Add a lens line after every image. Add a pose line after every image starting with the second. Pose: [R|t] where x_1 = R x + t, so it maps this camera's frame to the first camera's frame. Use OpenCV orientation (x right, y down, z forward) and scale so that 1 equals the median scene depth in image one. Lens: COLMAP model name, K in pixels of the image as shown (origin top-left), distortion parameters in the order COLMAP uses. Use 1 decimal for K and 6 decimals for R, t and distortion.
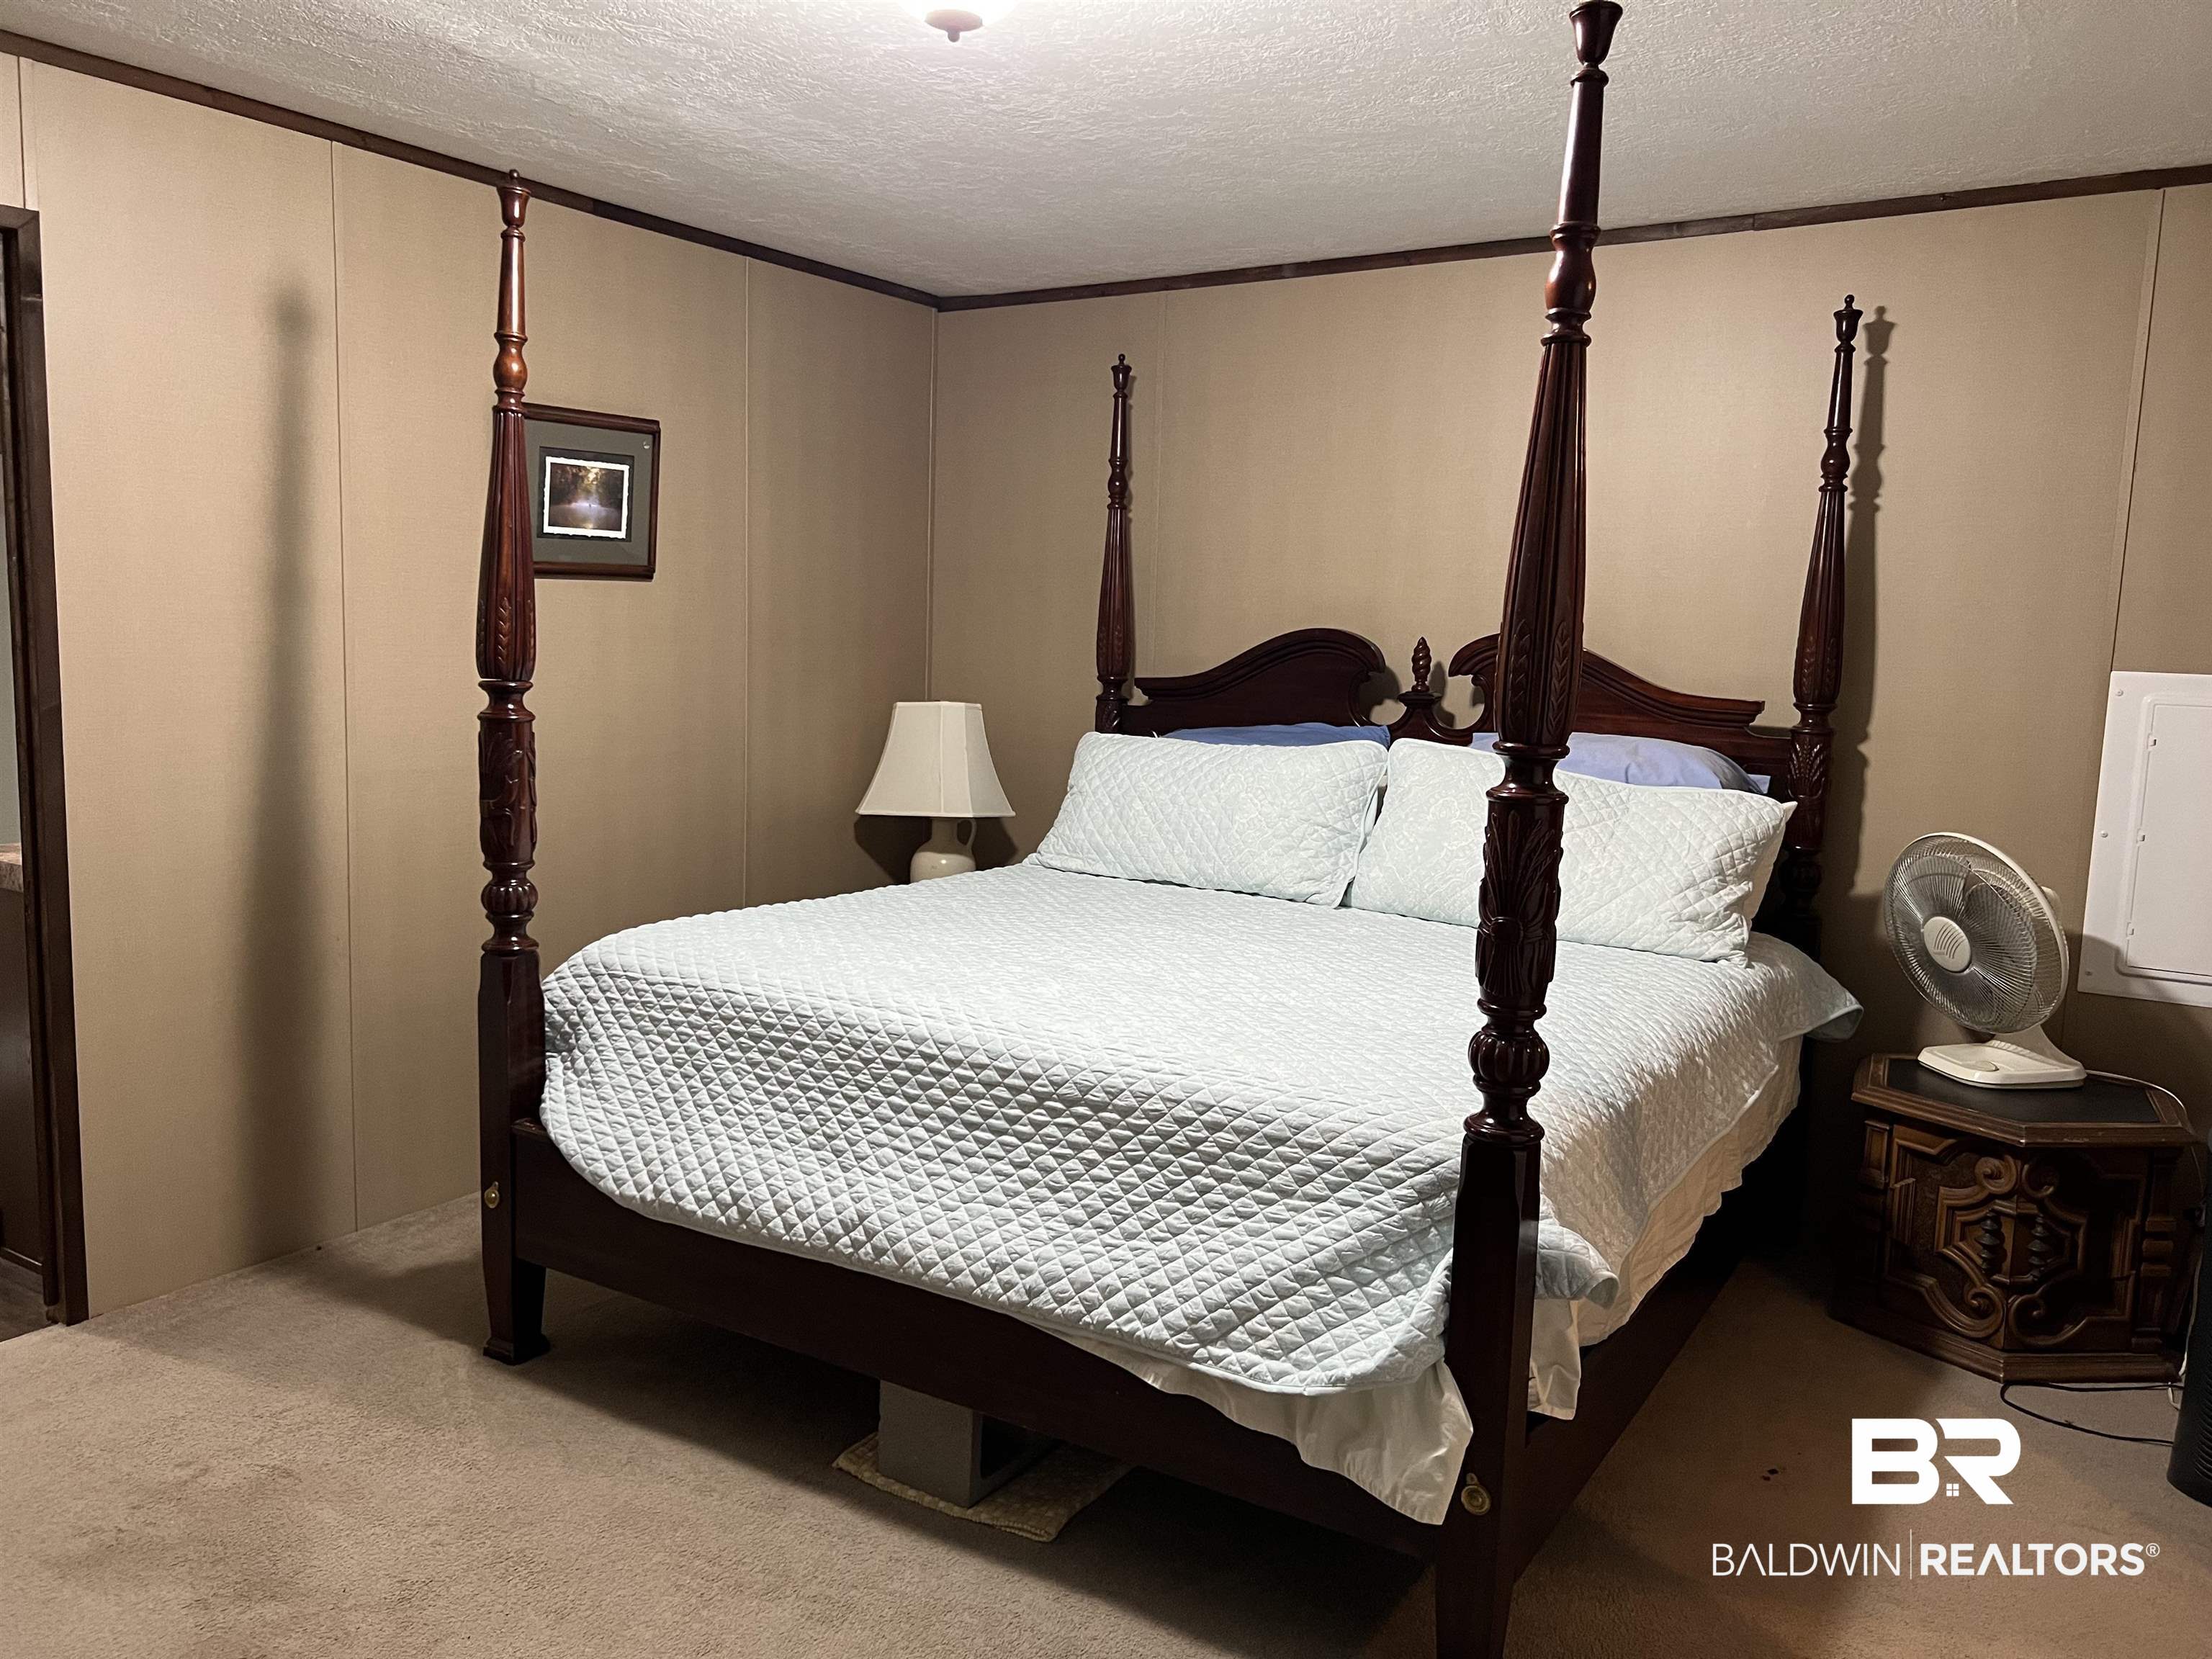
lens RADIAL K [[1647.1, 0, 1102.0], [0, 1647.1, 825.4], [0, 0, 1]] dist [0.021284, -0.034503]
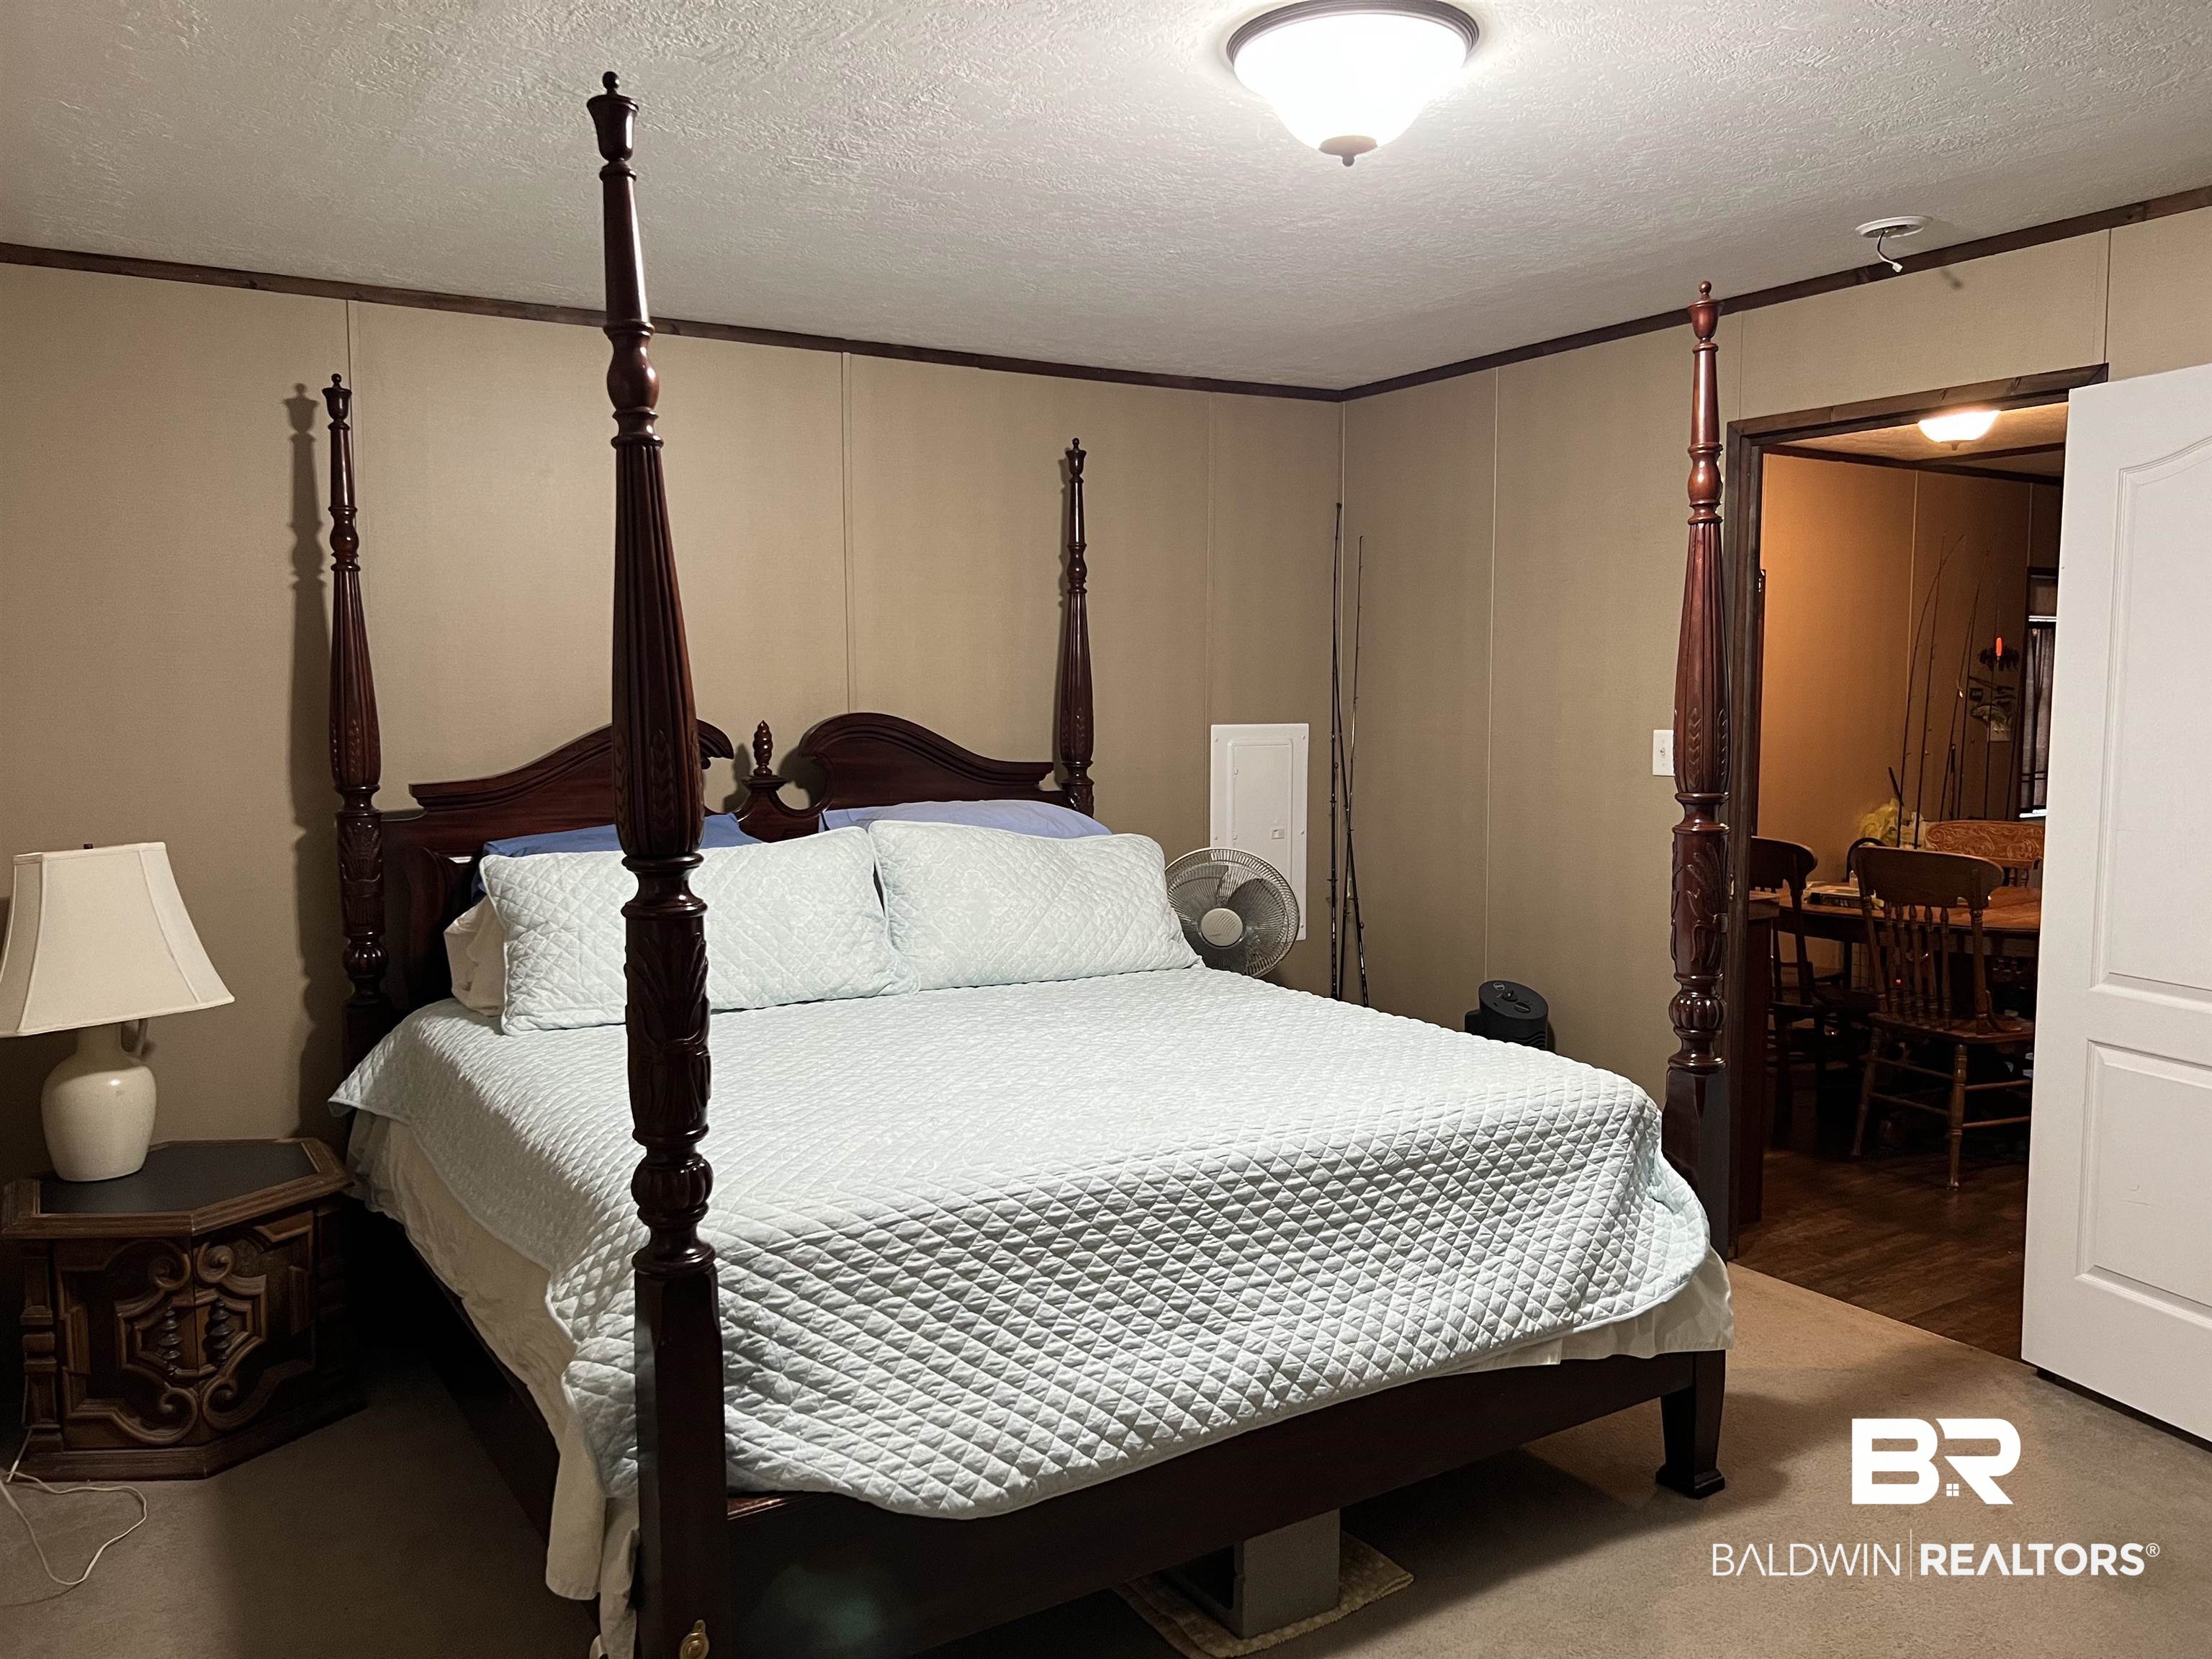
lens RADIAL K [[1647.1, 0, 1095.5], [0, 1647.1, 831.0], [0, 0, 1]] dist [0.021284, -0.034503]
pose [[0.442620, -0.102634, 0.890816, -0.992333], [0.123996, 0.990890, 0.052554, -0.125351], [-0.888095, 0.087197, 0.451314, 0.634972]]
